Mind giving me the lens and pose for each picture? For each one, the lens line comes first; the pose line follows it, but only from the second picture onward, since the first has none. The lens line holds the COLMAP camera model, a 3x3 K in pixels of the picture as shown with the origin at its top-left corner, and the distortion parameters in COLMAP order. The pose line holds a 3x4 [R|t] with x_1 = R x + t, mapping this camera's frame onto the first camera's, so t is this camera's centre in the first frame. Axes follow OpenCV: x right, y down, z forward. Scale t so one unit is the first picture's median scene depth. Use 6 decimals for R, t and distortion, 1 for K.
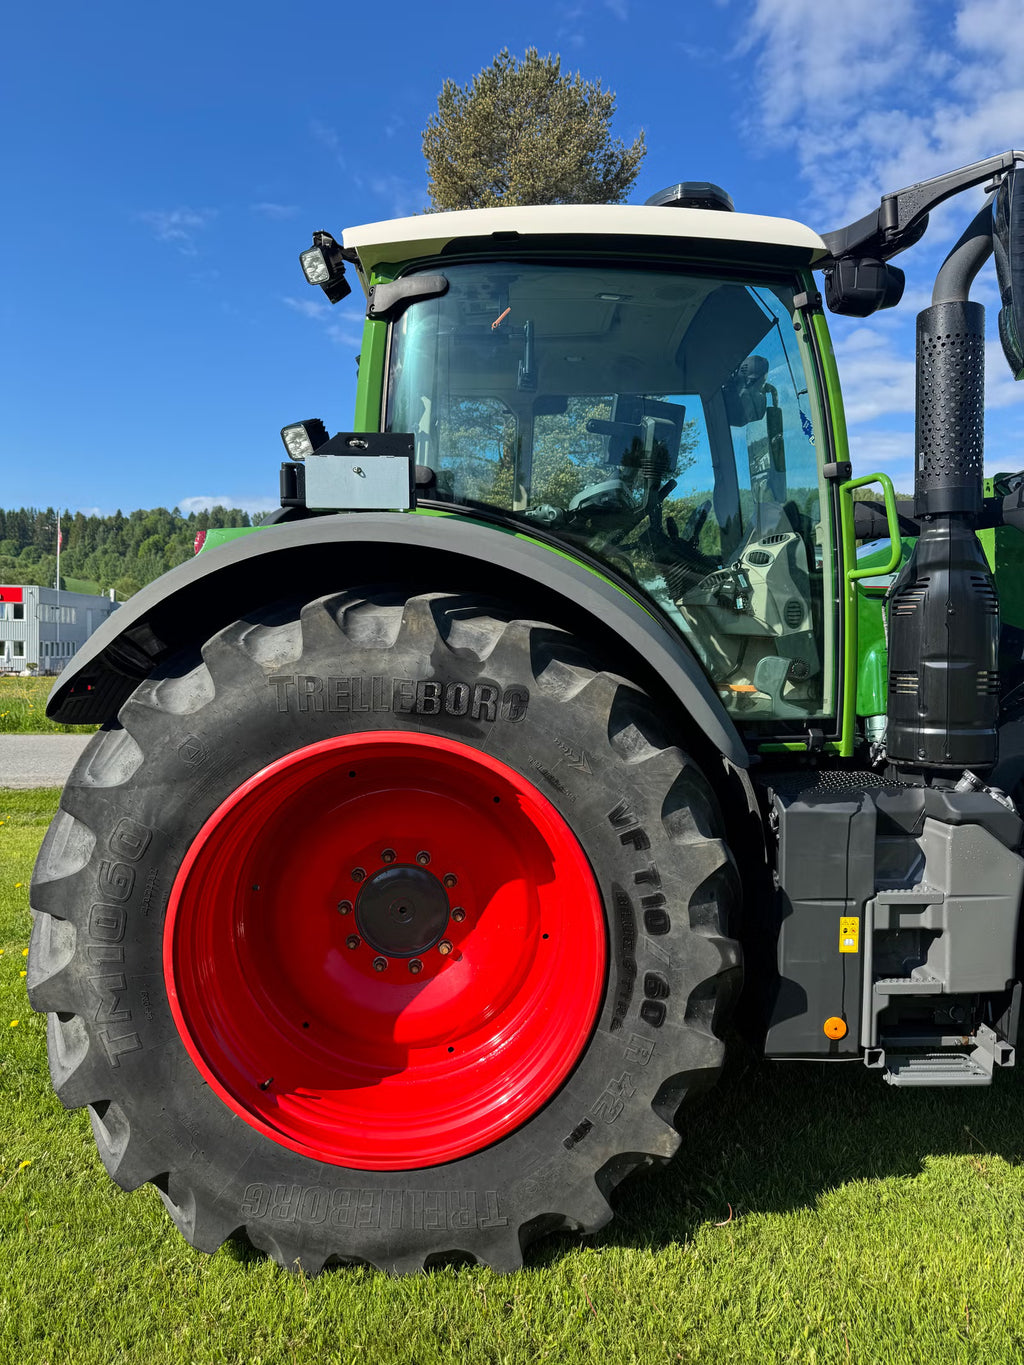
lens RADIAL K [[954.8, 0, 504.4], [0, 954.8, 680.7], [0, 0, 1]] dist [0.042480, -0.064602]
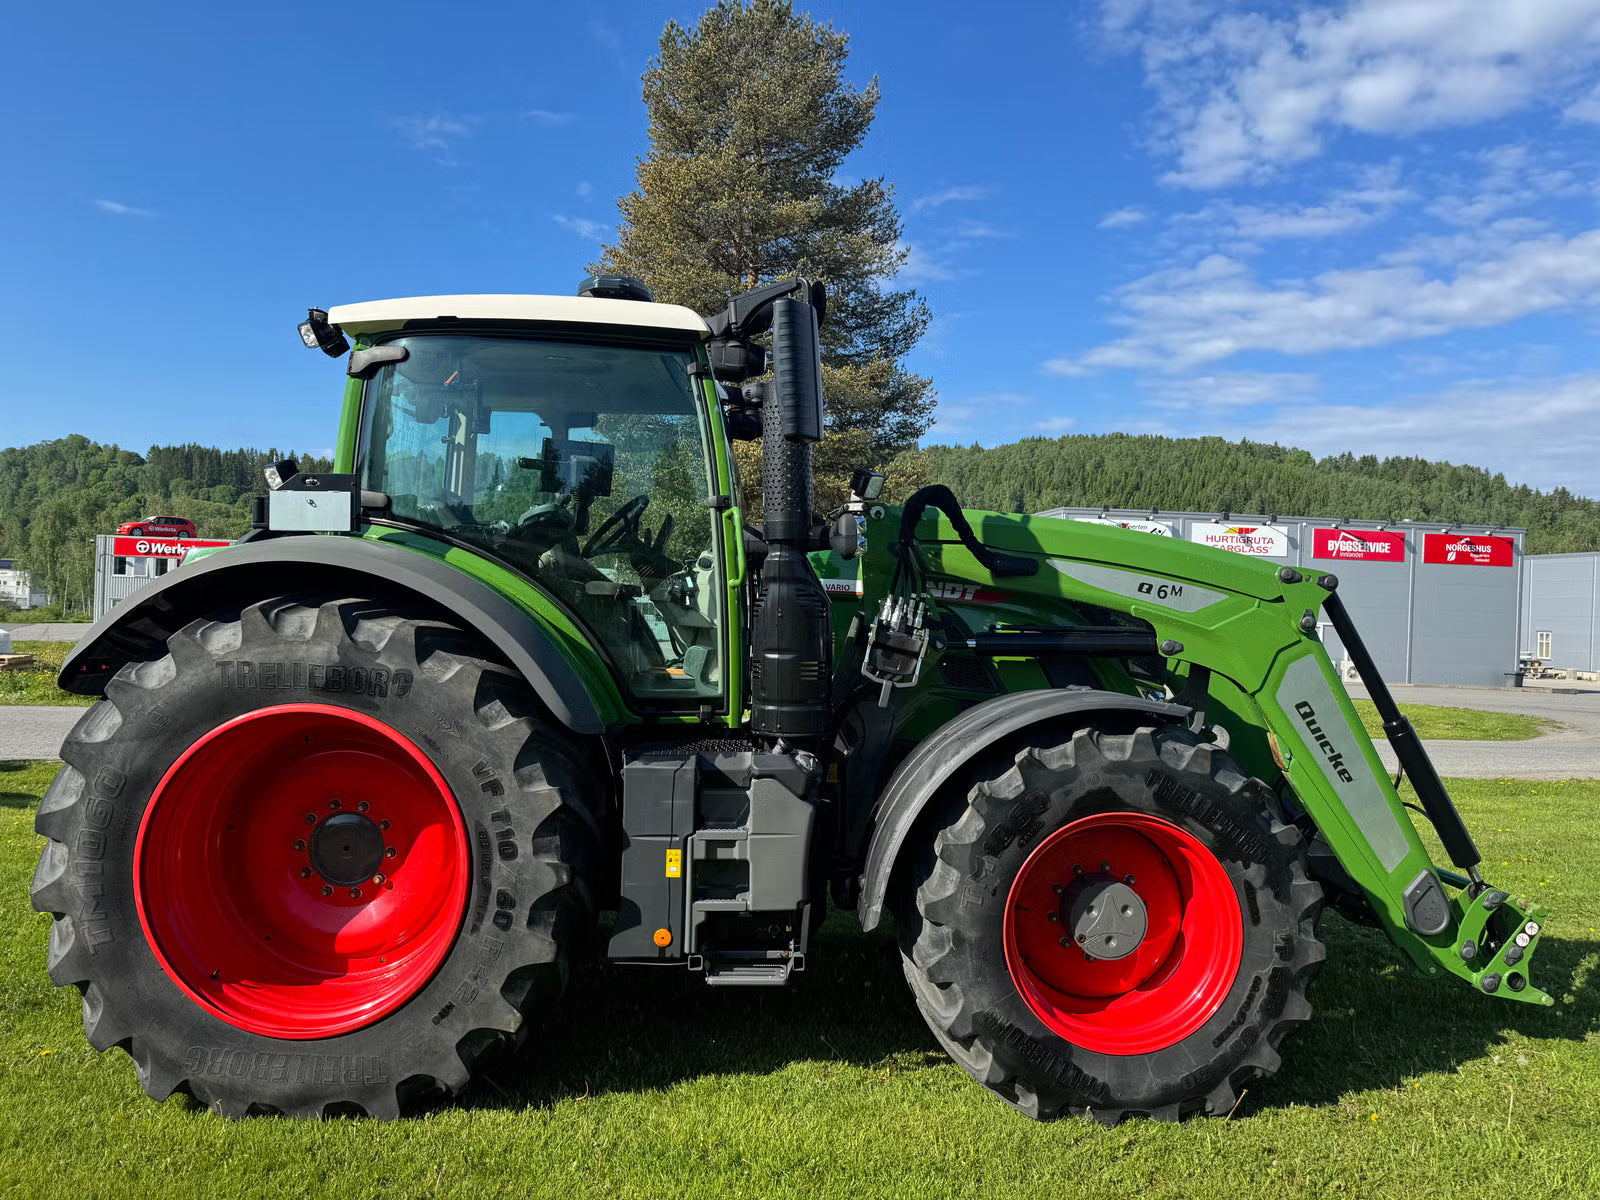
lens RADIAL K [[1119.2, 0, 816.4], [0, 1119.2, 591.8], [0, 0, 1]] dist [0.042480, -0.064602]
pose [[0.999918, 0.012800, 0.000473, 0.547618], [-0.012758, 0.998541, -0.052473, -0.026842], [-0.001144, 0.052463, 0.998622, -0.537894]]
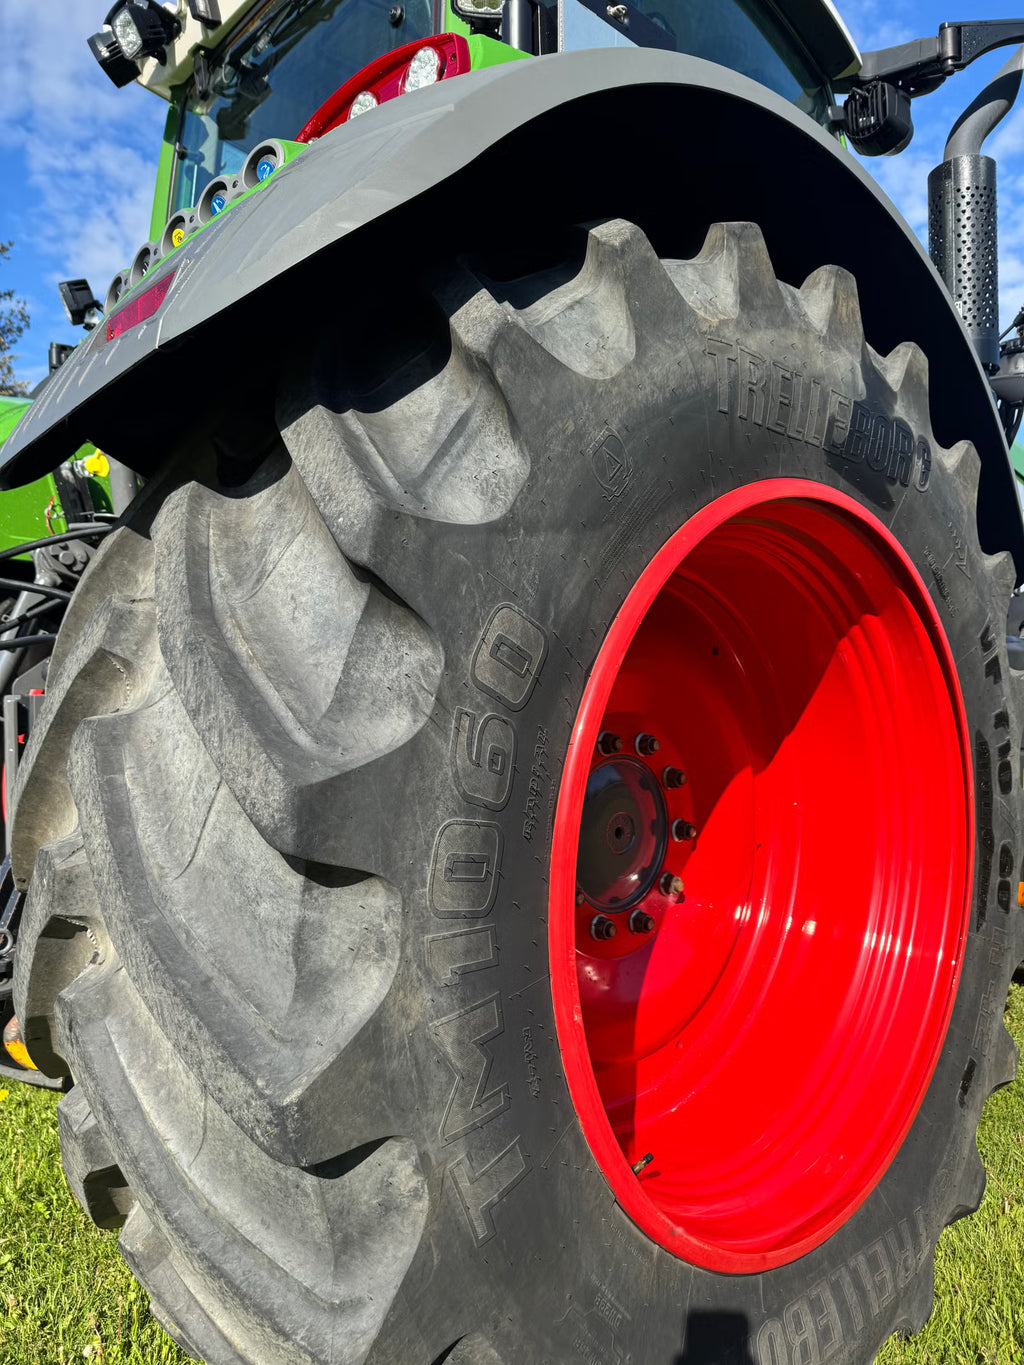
lens RADIAL K [[991.2, 0, 499.1], [0, 991.2, 688.8], [0, 0, 1]] dist [0.007546, -0.002598]
pose [[0.735540, -0.010086, 0.677406, -0.631058], [0.037432, 0.998967, -0.025771, 0.175751], [-0.676447, 0.044312, 0.735158, 0.645035]]
